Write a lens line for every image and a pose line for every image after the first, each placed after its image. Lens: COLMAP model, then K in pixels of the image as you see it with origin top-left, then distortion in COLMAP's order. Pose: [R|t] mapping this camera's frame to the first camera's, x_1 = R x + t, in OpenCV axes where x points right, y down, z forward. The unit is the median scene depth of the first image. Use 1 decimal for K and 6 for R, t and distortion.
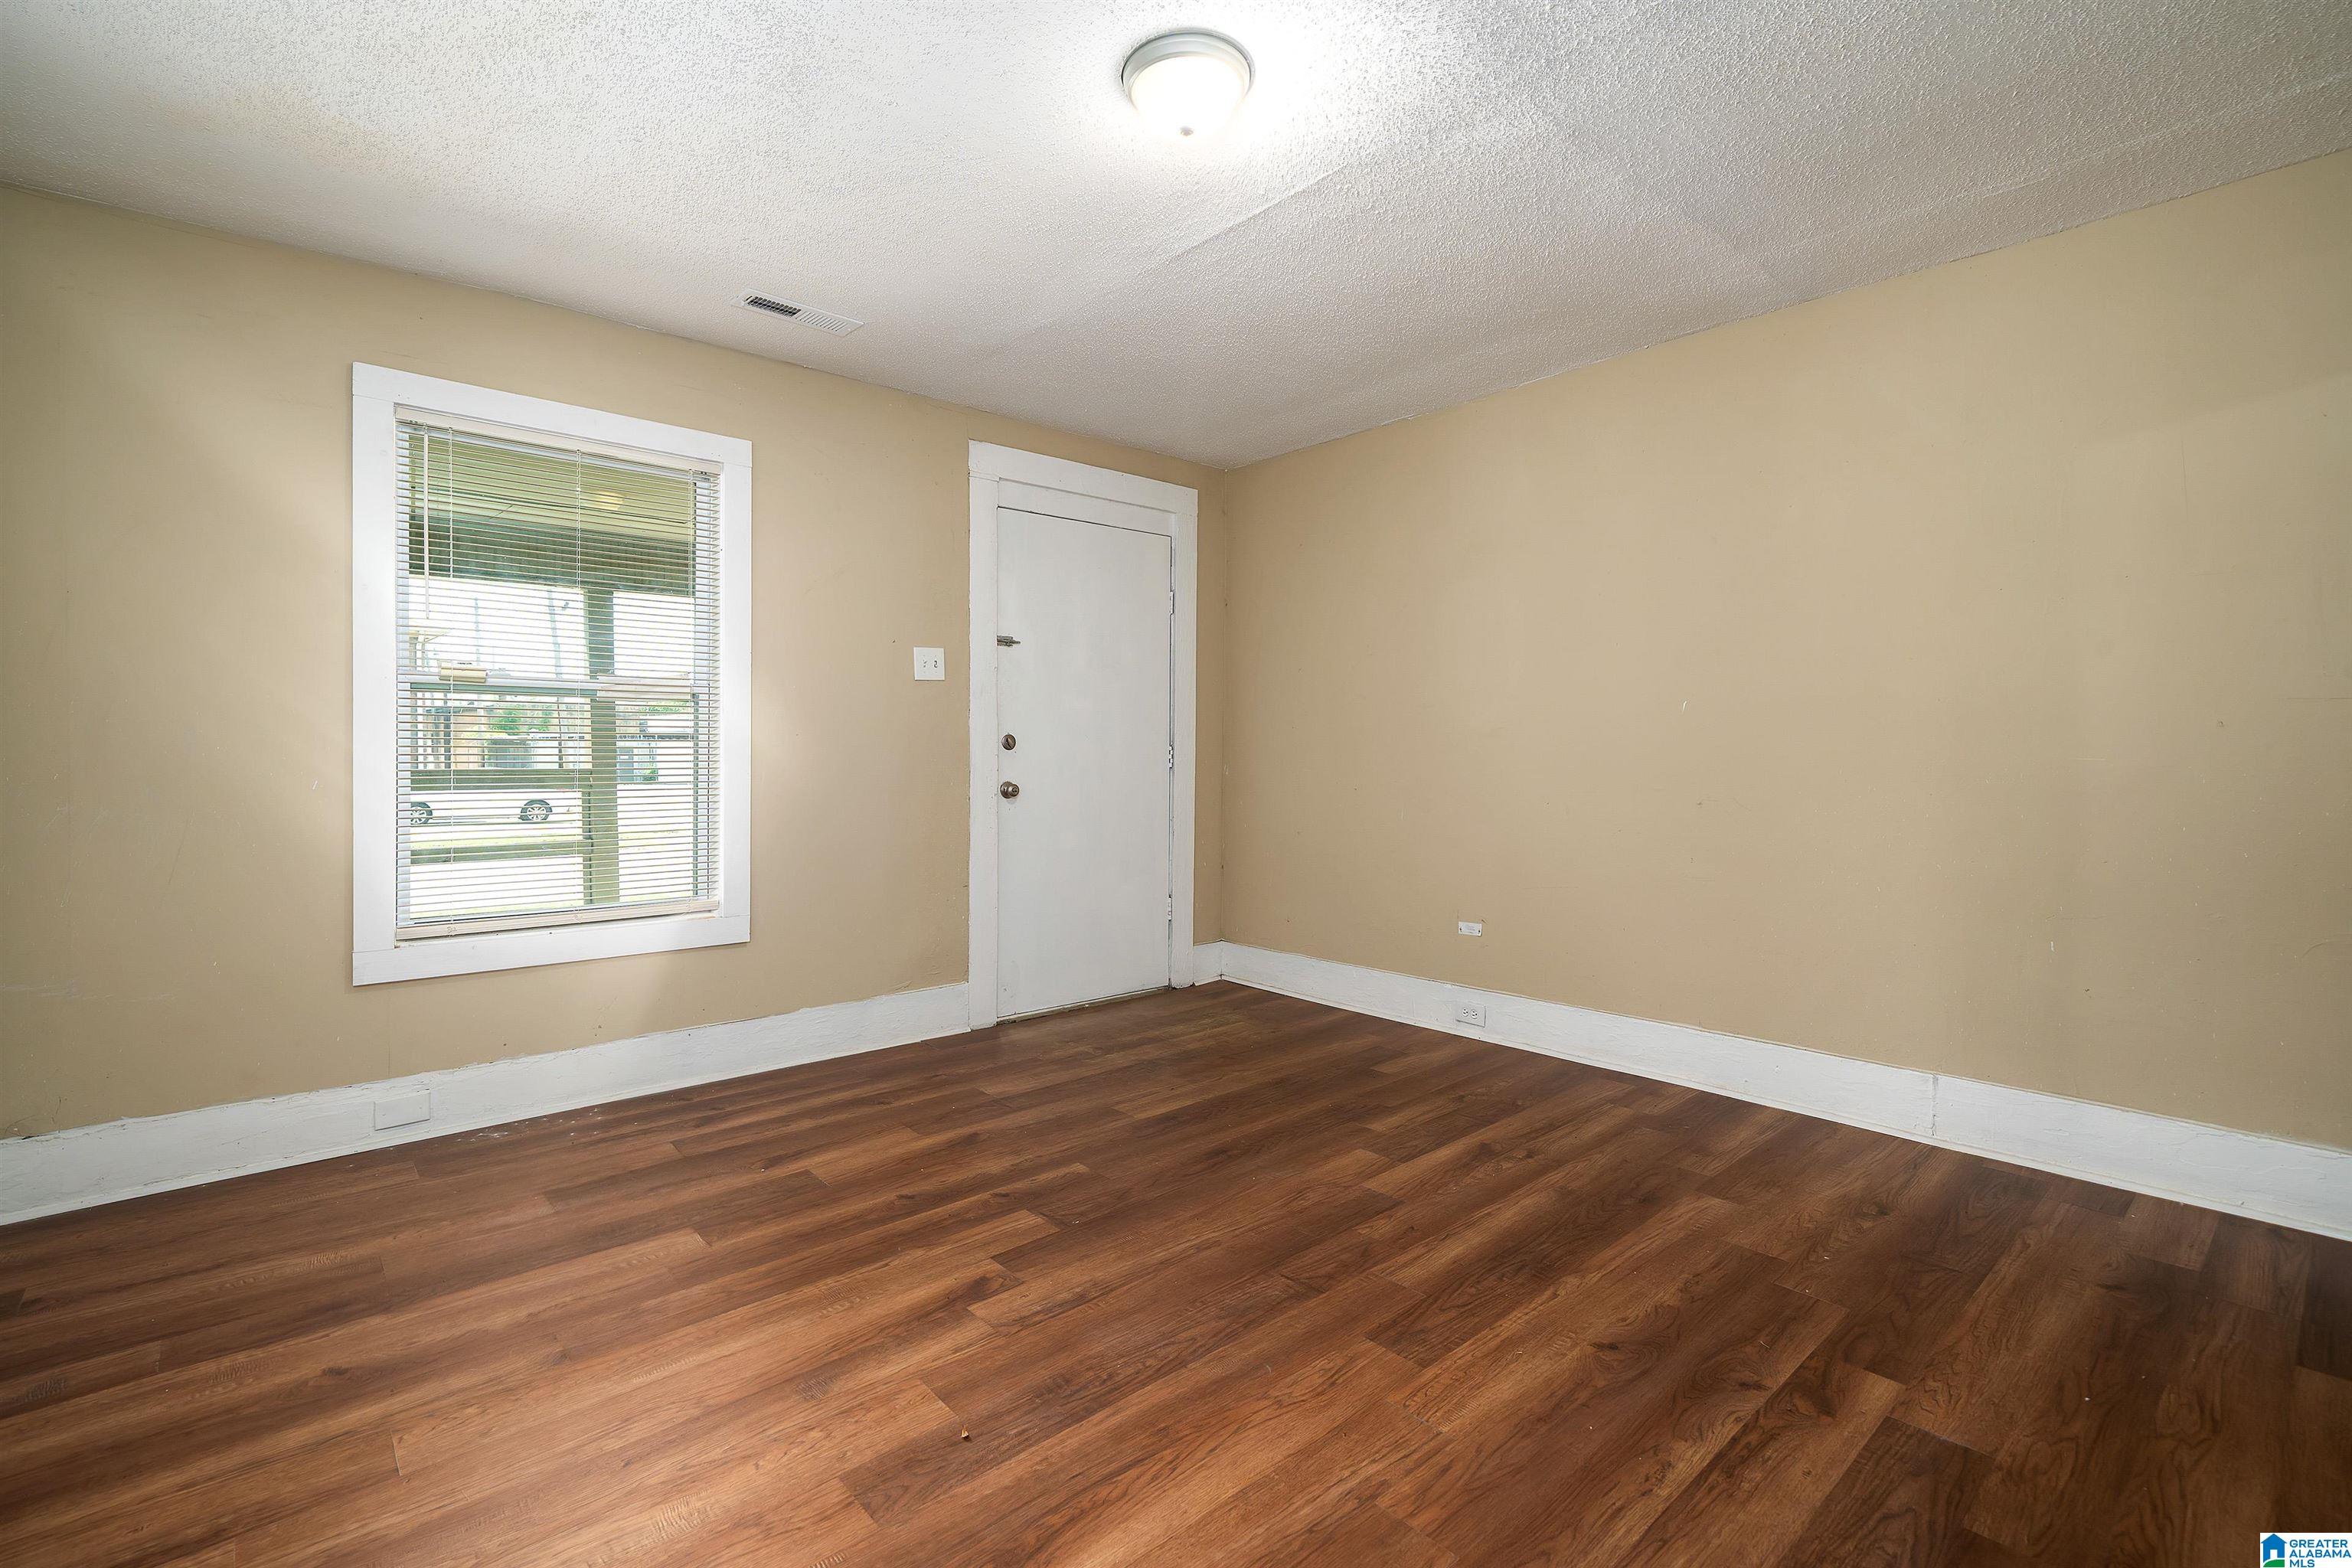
lens RADIAL K [[1049.5, 0, 1181.2], [0, 1049.5, 751.9], [0, 0, 1]] dist [-0.000375, 0.000499]
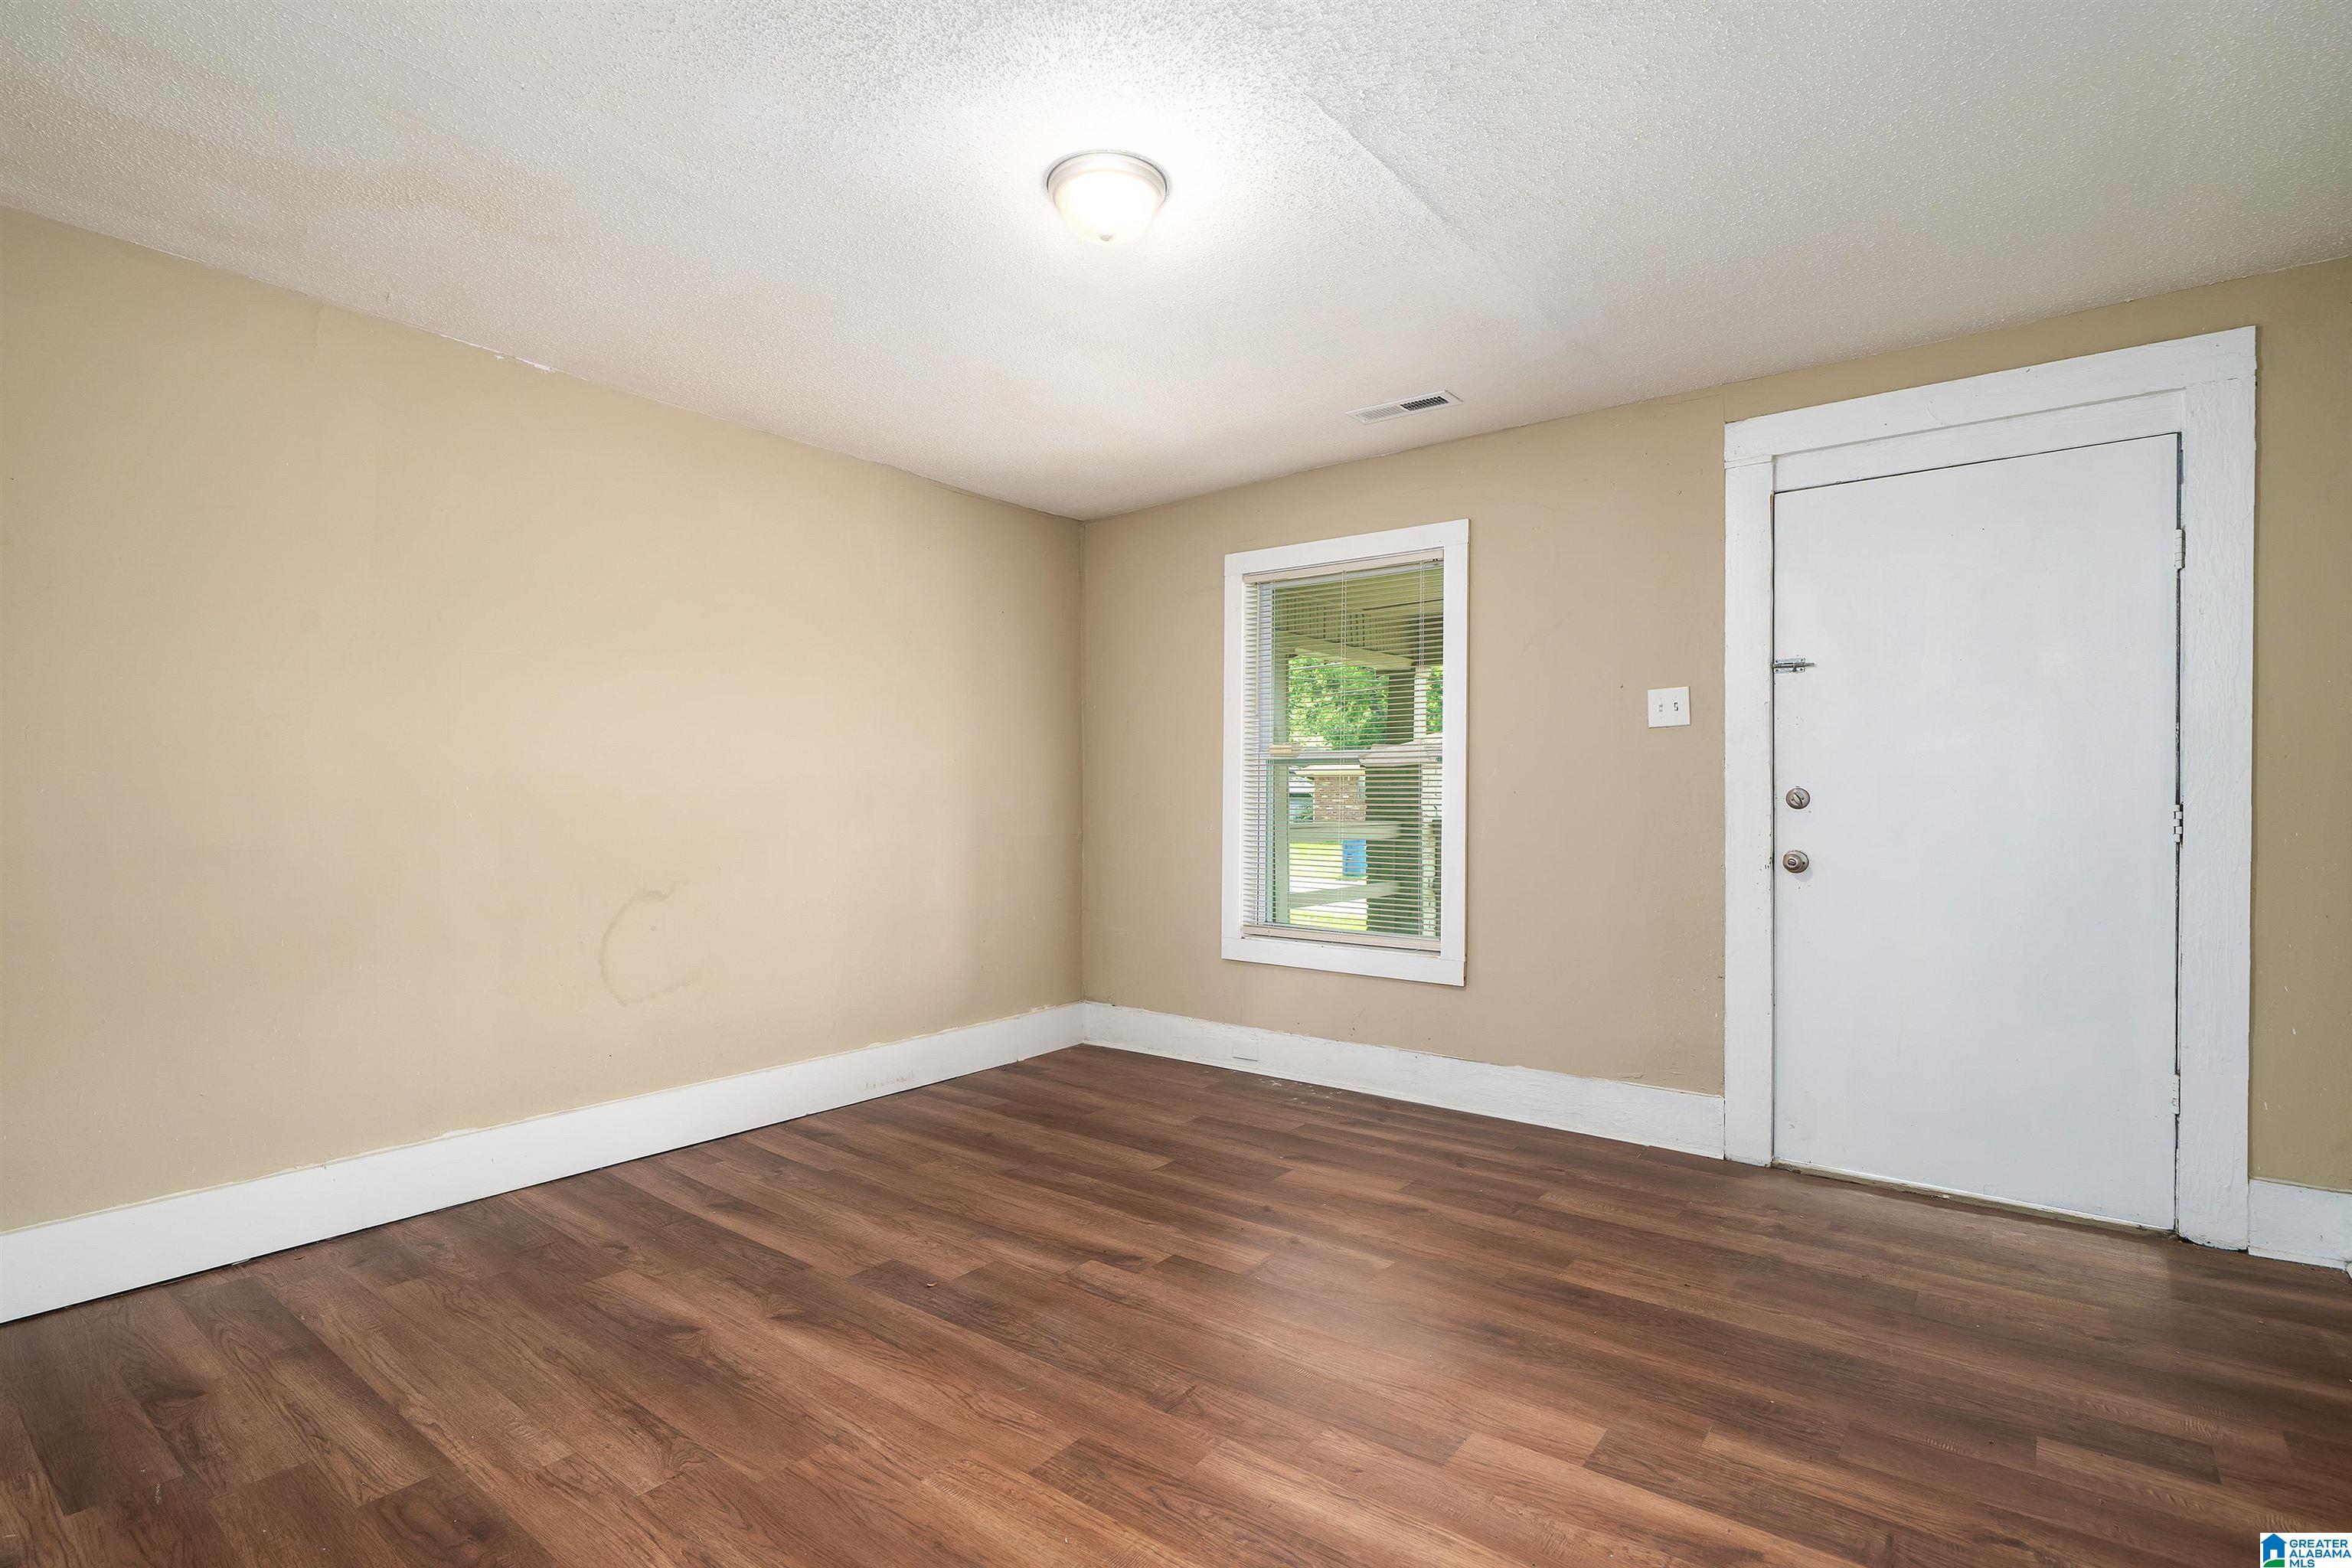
lens RADIAL K [[1129.2, 0, 1176.0], [0, 1129.2, 784.0], [0, 0, 1]] dist [-0.001268, -0.000043]
pose [[0.186317, -0.012682, -0.982408, 0.817270], [-0.002872, 0.999905, -0.013453, -0.011316], [0.982485, 0.005328, 0.186263, 0.609450]]
